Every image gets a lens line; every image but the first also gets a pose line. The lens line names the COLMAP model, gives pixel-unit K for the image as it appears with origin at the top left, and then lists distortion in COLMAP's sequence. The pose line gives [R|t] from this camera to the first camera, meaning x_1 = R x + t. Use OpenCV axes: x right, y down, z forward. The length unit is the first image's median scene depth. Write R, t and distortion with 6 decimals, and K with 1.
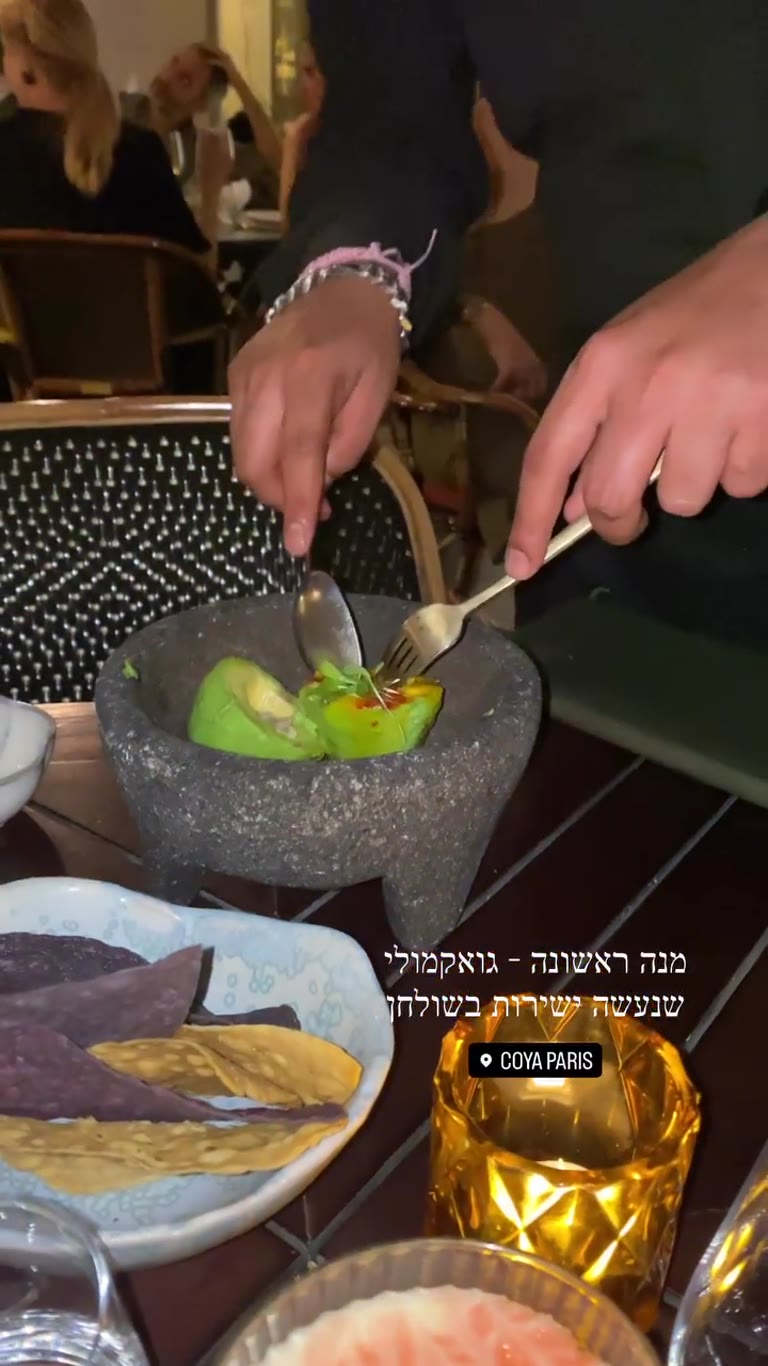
lens RADIAL K [[1030.3, 0, 387.5], [0, 1030.3, 680.1], [0, 0, 1]] dist [-0.029127, -0.005666]
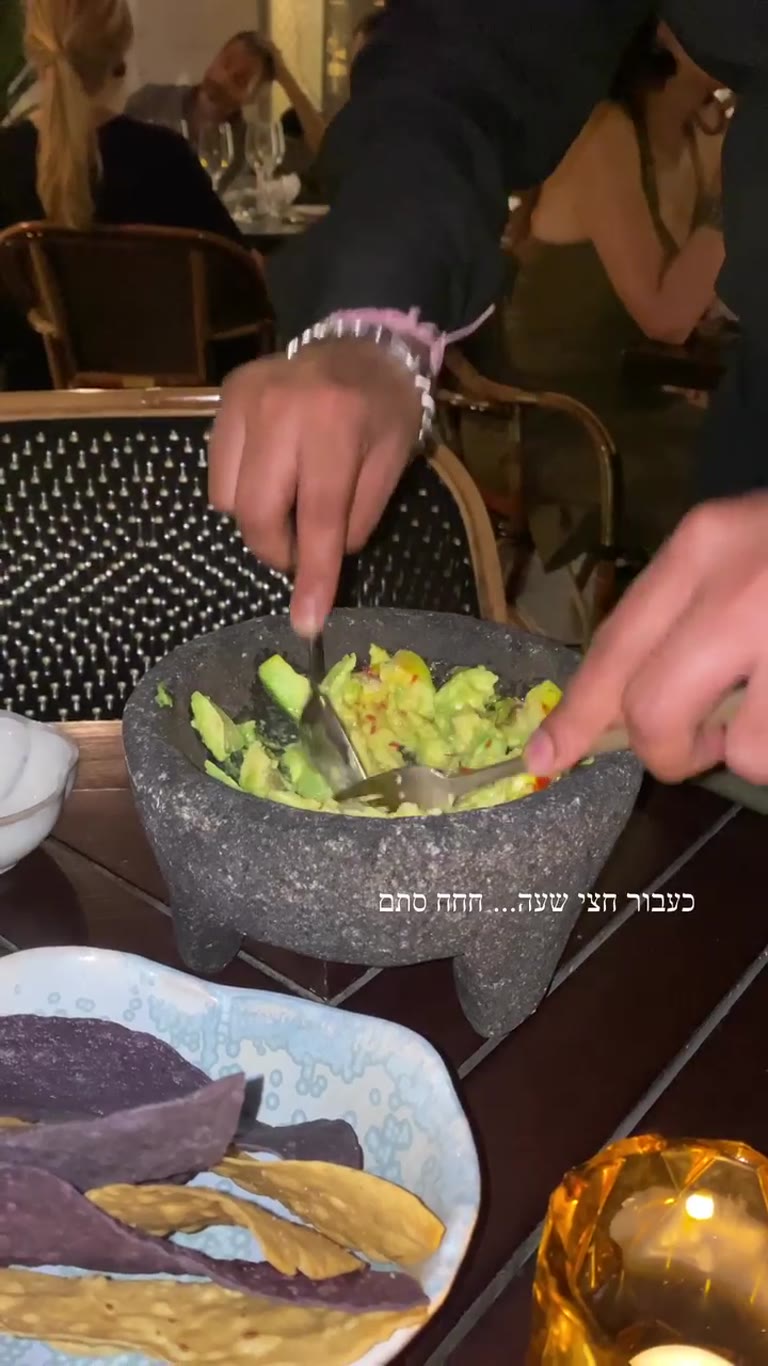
lens RADIAL K [[1030.3, 0, 378.4], [0, 1030.3, 682.2], [0, 0, 1]] dist [-0.029127, -0.005666]
pose [[0.998800, 0.026143, -0.041407, -0.040820], [-0.026153, 0.999658, 0.000309, -0.028478], [0.041401, 0.000774, 0.999142, 0.167276]]
